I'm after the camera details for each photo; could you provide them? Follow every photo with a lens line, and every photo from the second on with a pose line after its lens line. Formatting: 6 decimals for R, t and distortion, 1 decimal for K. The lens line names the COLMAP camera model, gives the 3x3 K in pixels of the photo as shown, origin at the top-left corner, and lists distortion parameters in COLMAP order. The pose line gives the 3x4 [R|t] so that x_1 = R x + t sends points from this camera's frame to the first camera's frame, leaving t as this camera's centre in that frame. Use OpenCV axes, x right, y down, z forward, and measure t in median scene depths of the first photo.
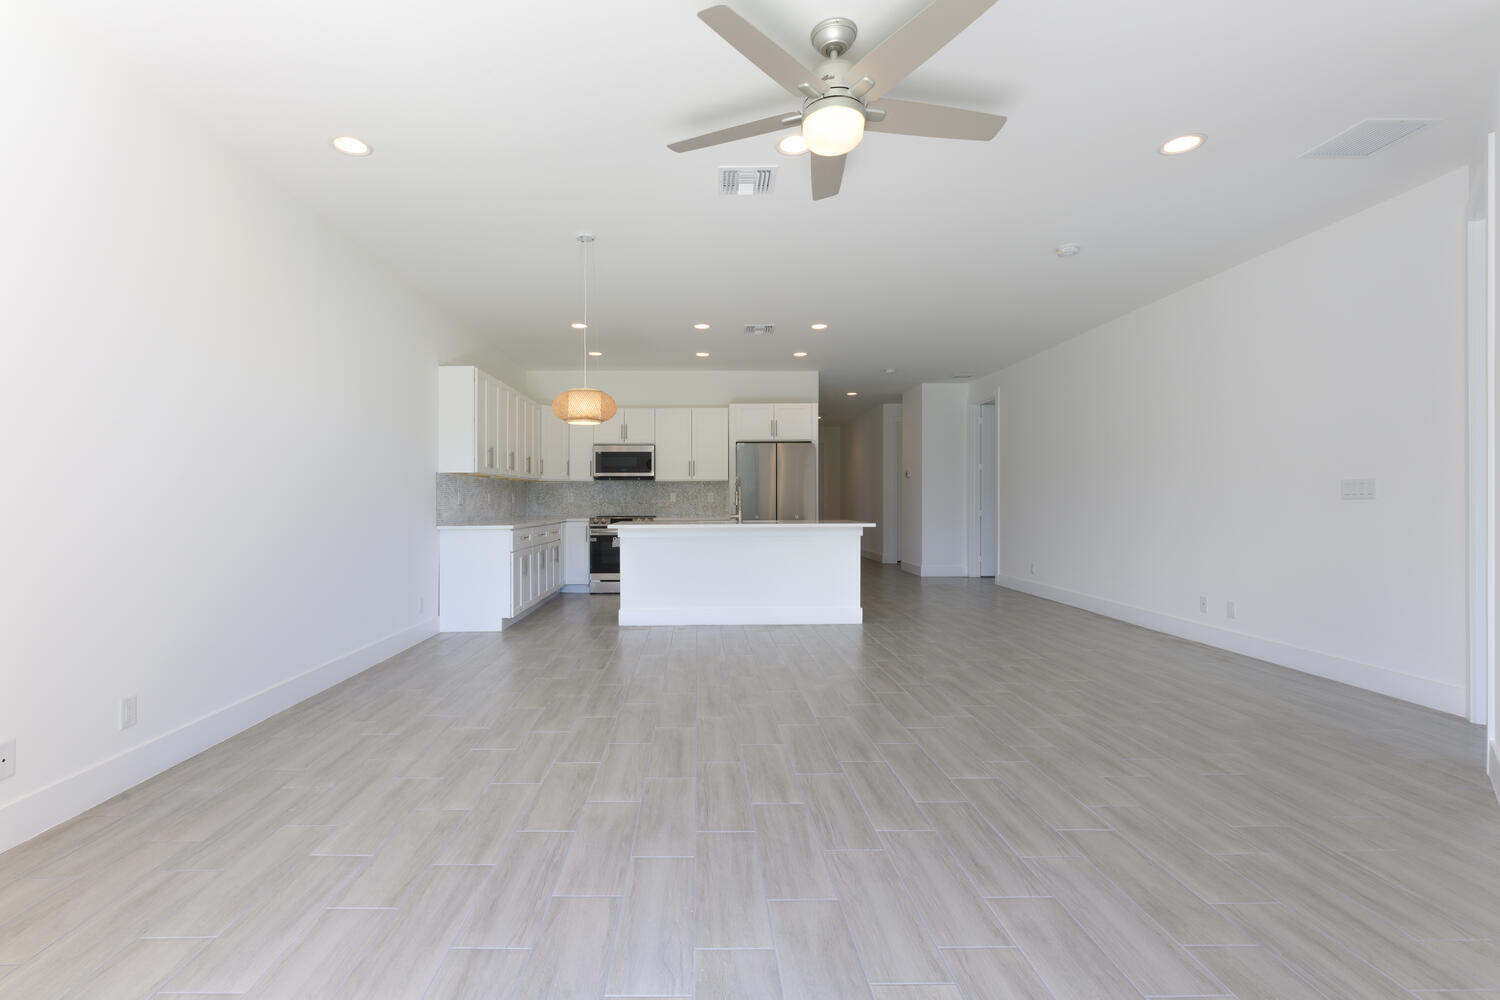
lens RADIAL K [[650.0, 0, 750.0], [0, 650.0, 500.0], [0, 0, 1]] dist [-0.000379, -0.000009]
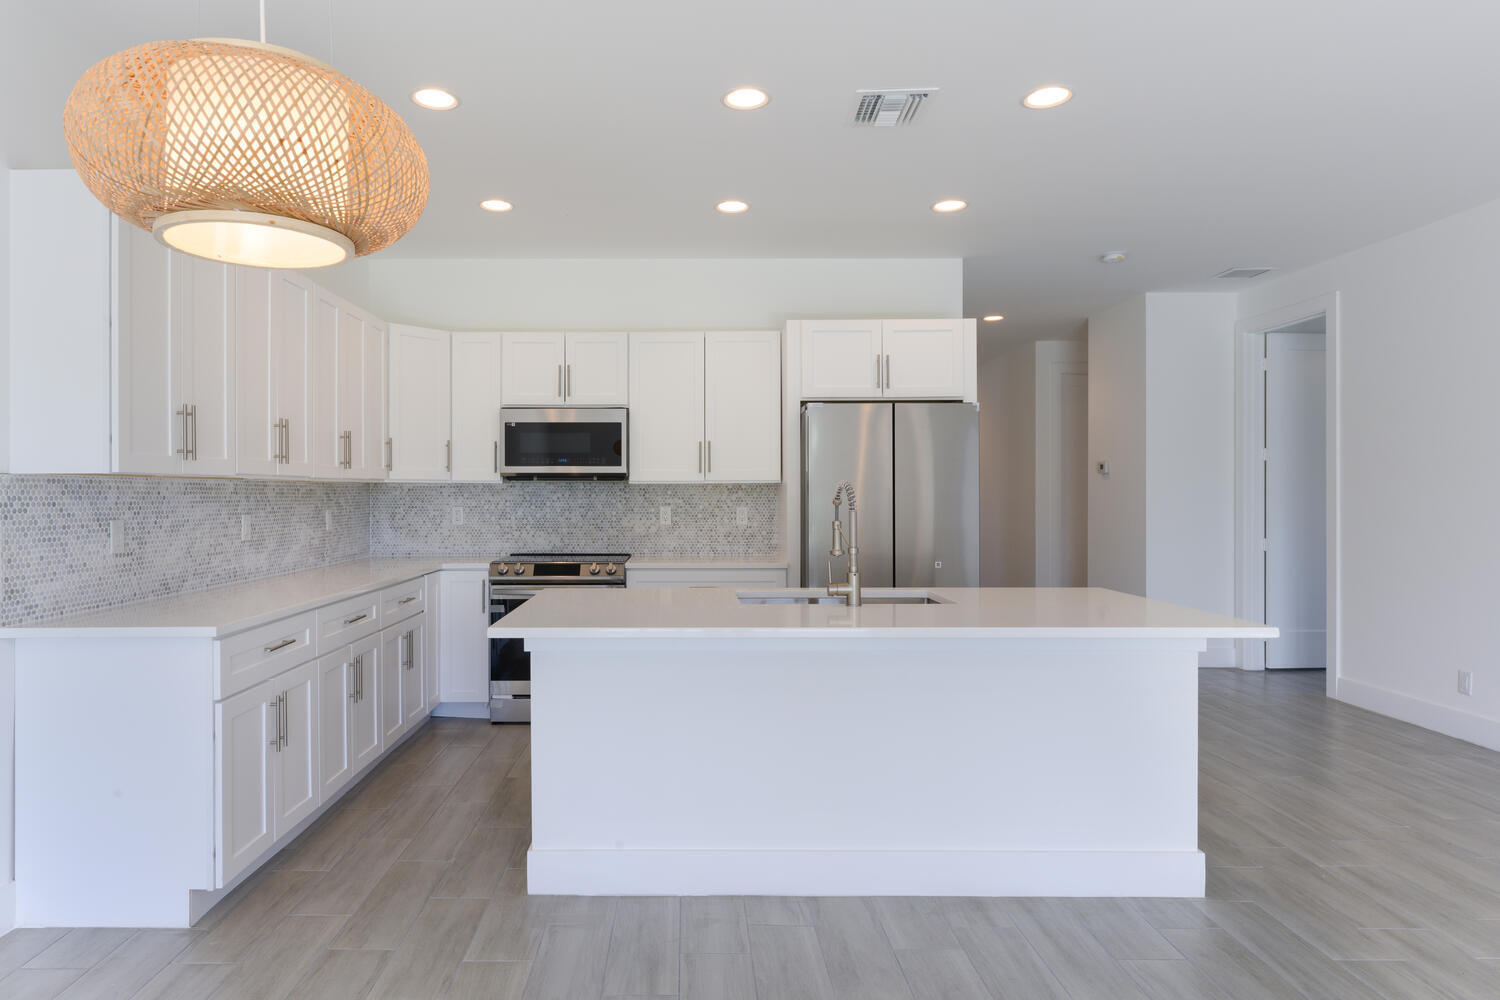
lens RADIAL K [[836.7, 0, 750.0], [0, 836.7, 500.0], [0, 0, 1]] dist [-0.002348, -0.000494]
pose [[0.999988, 0.001671, -0.004520, -0.053528], [-0.001633, 0.999962, 0.008524, -0.022347], [0.004534, -0.008516, 0.999953, 0.381873]]
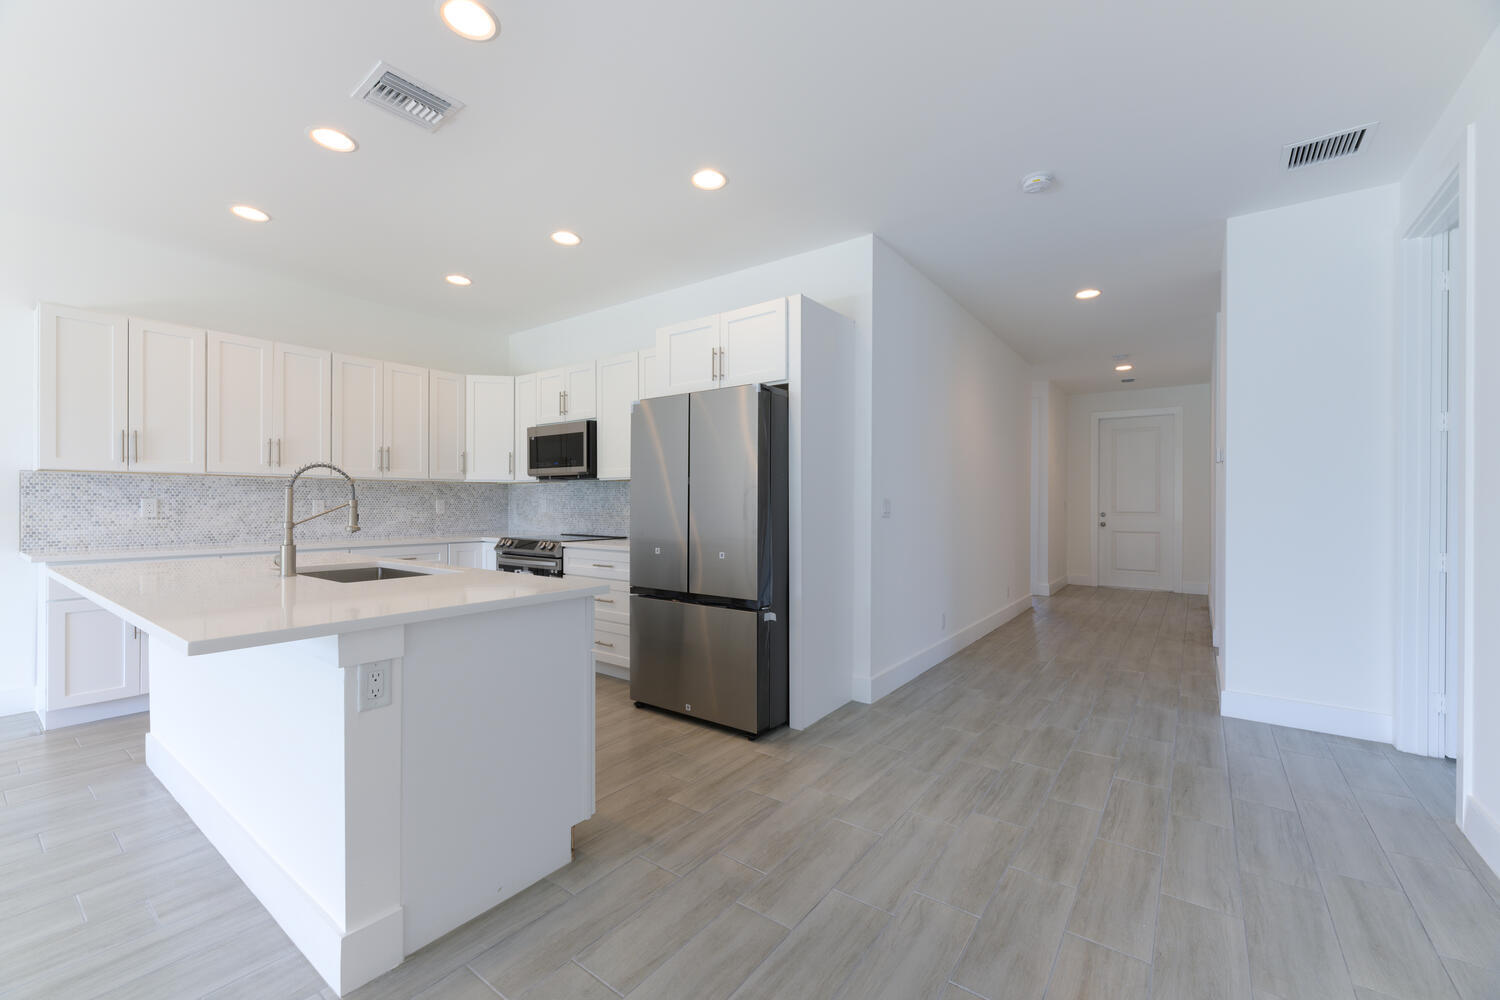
lens RADIAL K [[615.8, 0, 750.0], [0, 615.8, 500.0], [0, 0, 1]] dist [-0.001319, -0.000053]
pose [[0.805336, 0.000787, -0.592818, 0.312686], [-0.002447, 0.999995, -0.001996, -0.009643], [0.592813, 0.003058, 0.805334, 0.625839]]
